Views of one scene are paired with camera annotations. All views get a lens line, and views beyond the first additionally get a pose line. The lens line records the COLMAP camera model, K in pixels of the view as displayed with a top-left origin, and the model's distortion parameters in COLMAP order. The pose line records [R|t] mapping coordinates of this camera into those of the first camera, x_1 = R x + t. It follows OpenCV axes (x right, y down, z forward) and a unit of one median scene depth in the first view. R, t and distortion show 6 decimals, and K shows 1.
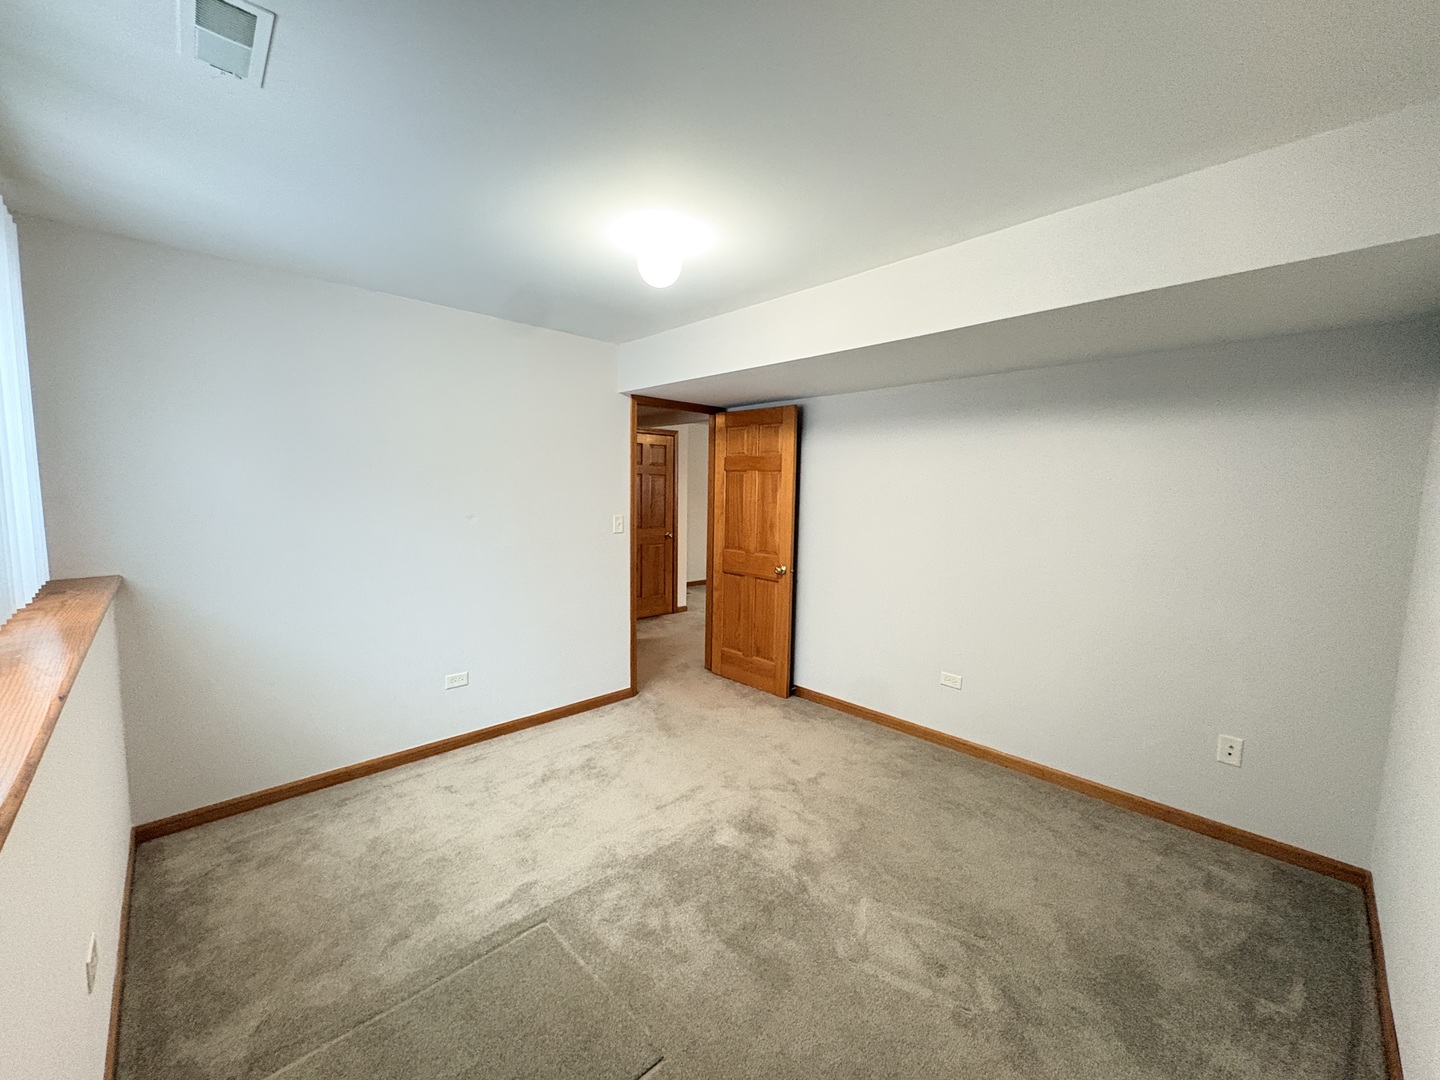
lens RADIAL K [[572.4, 0, 718.3], [0, 572.4, 538.7], [0, 0, 1]] dist [0.002841, 0.000292]
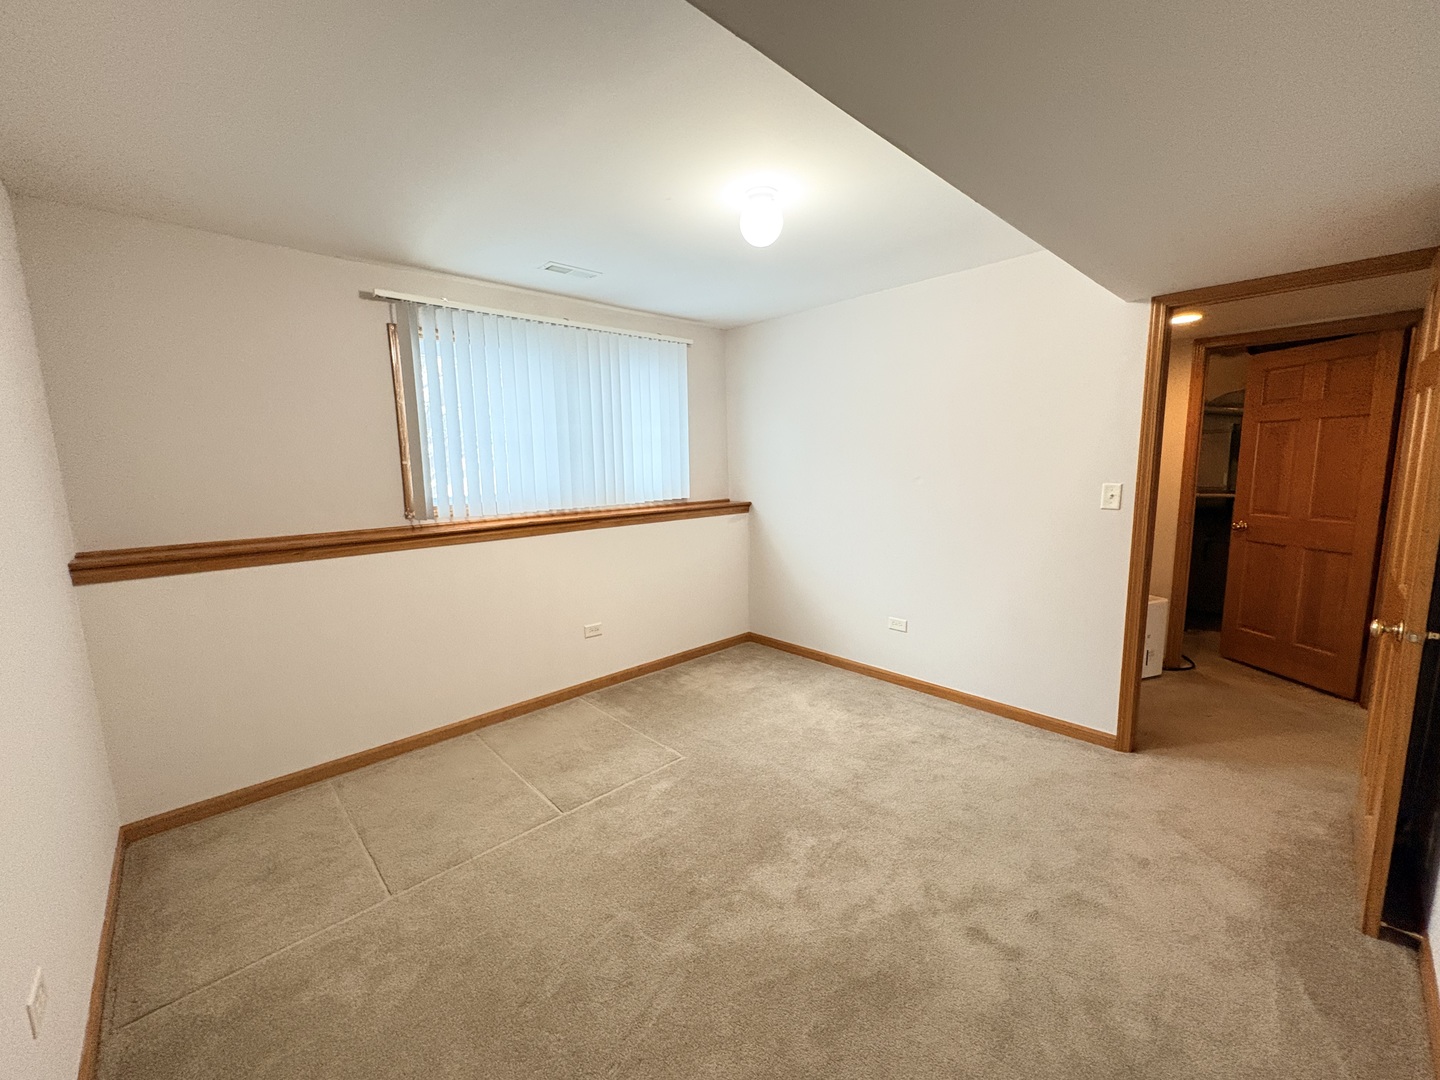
lens RADIAL K [[572.4, 0, 722.1], [0, 572.4, 540.4], [0, 0, 1]] dist [0.002841, 0.000292]
pose [[-0.007942, 0.126286, -0.991962, 0.636646], [-0.069512, 0.989524, 0.126532, -0.033711], [0.997550, 0.069958, 0.000920, 0.641927]]
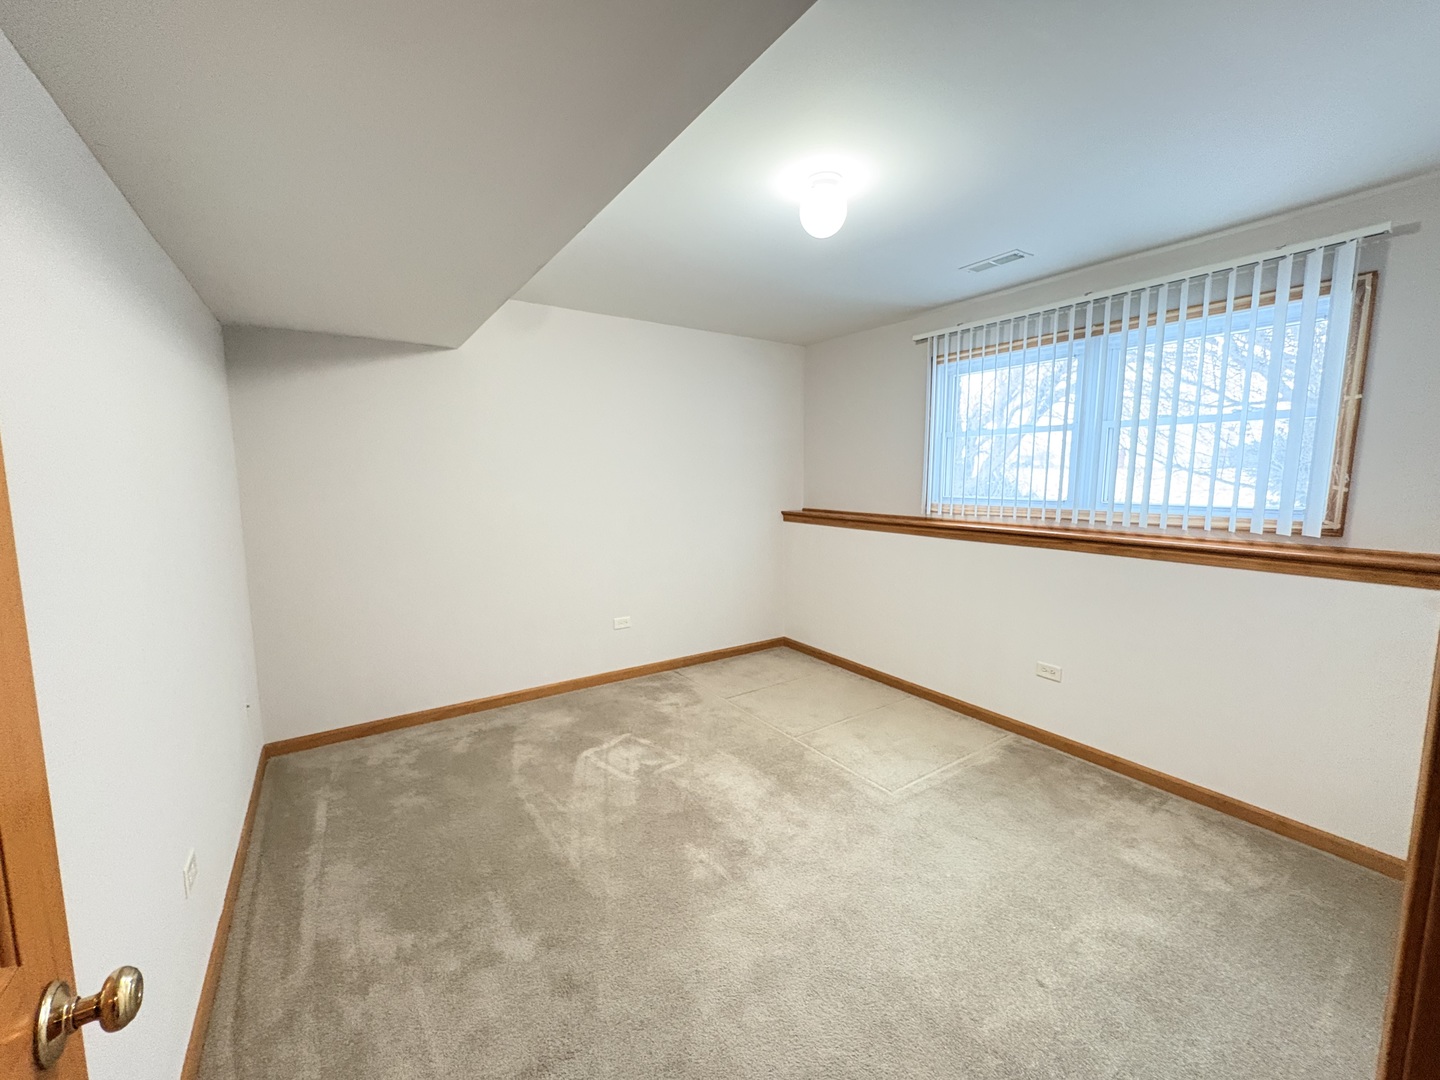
lens RADIAL K [[572.4, 0, 723.7], [0, 572.4, 540.6], [0, 0, 1]] dist [0.002841, 0.000292]
pose [[-0.987742, -0.034762, 0.152178, -0.077657], [-0.003307, 0.979331, 0.202239, -0.092314], [-0.156063, 0.199256, -0.967441, 1.347036]]
